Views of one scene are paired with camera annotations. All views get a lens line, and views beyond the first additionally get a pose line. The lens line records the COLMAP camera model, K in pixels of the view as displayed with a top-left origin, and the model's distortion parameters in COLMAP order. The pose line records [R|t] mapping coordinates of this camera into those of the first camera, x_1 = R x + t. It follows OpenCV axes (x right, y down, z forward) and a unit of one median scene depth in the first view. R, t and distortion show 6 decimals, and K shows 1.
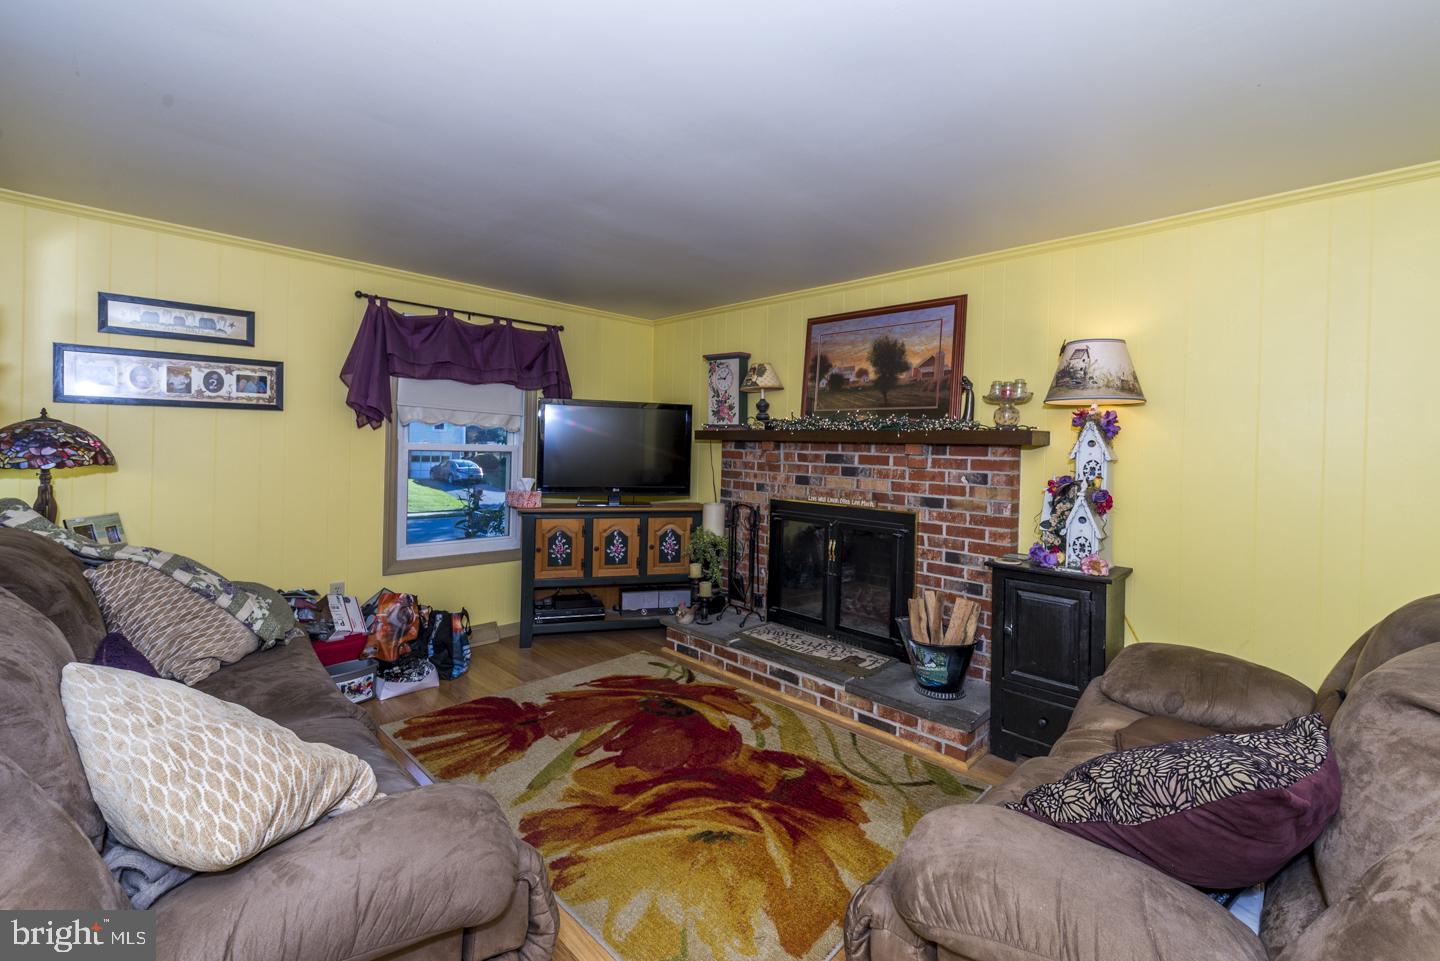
lens RADIAL K [[629.4, 0, 718.2], [0, 629.4, 450.1], [0, 0, 1]] dist [0.000485, 0.000172]
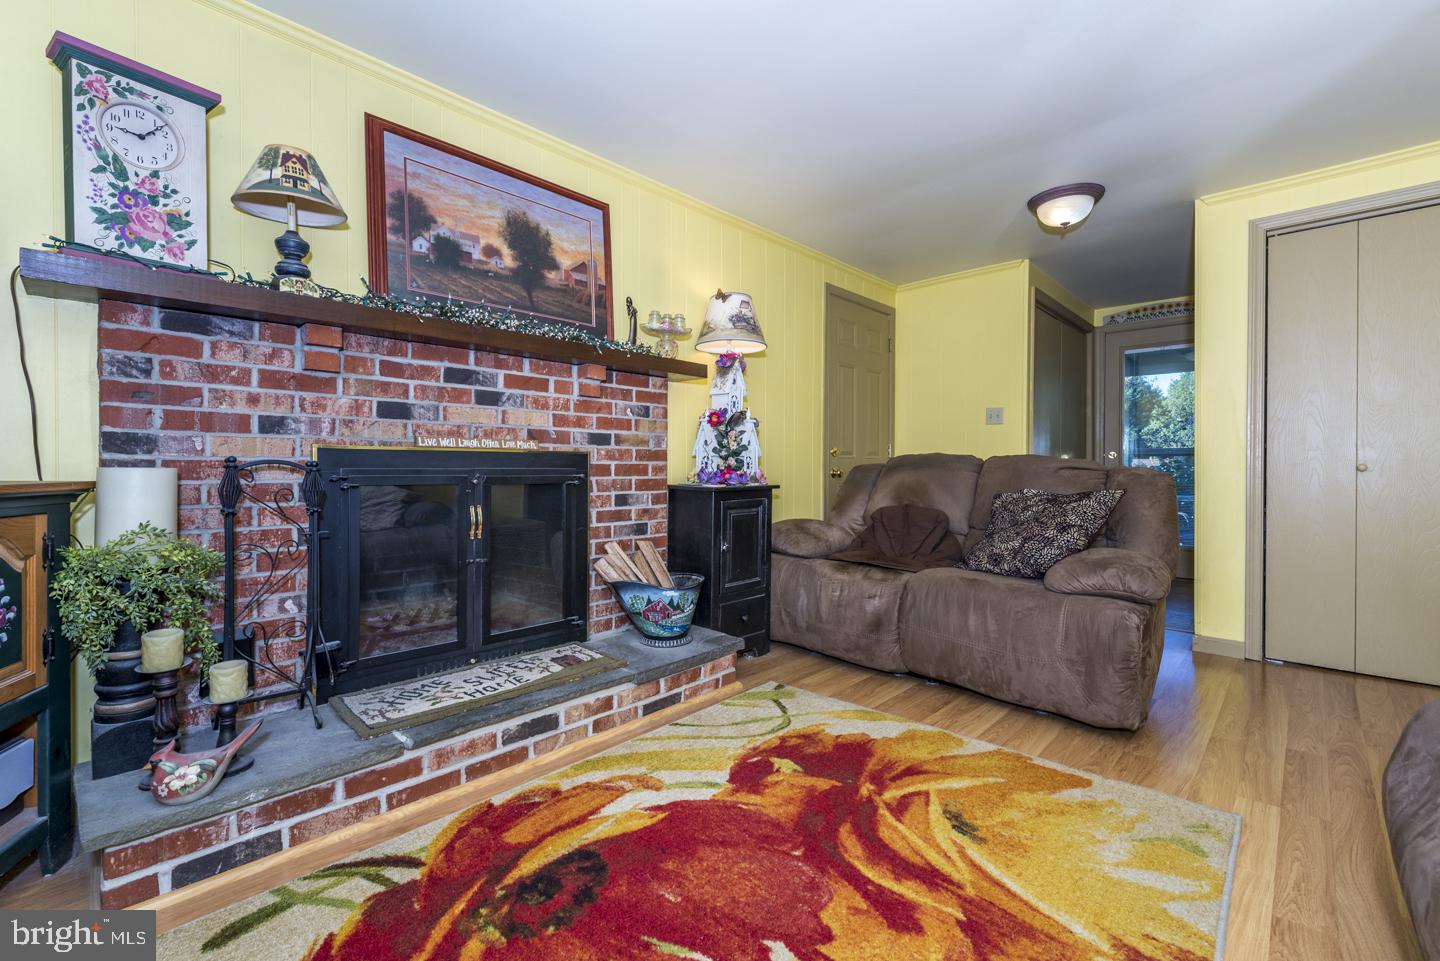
lens RADIAL K [[624.7, 0, 713.3], [0, 624.7, 471.3], [0, 0, 1]] dist [0.002552, 0.000875]
pose [[-0.029538, -0.033532, 0.999001, -0.483055], [0.003167, 0.999429, 0.033640, 0.095694], [-0.999559, 0.004158, -0.029415, 0.846397]]
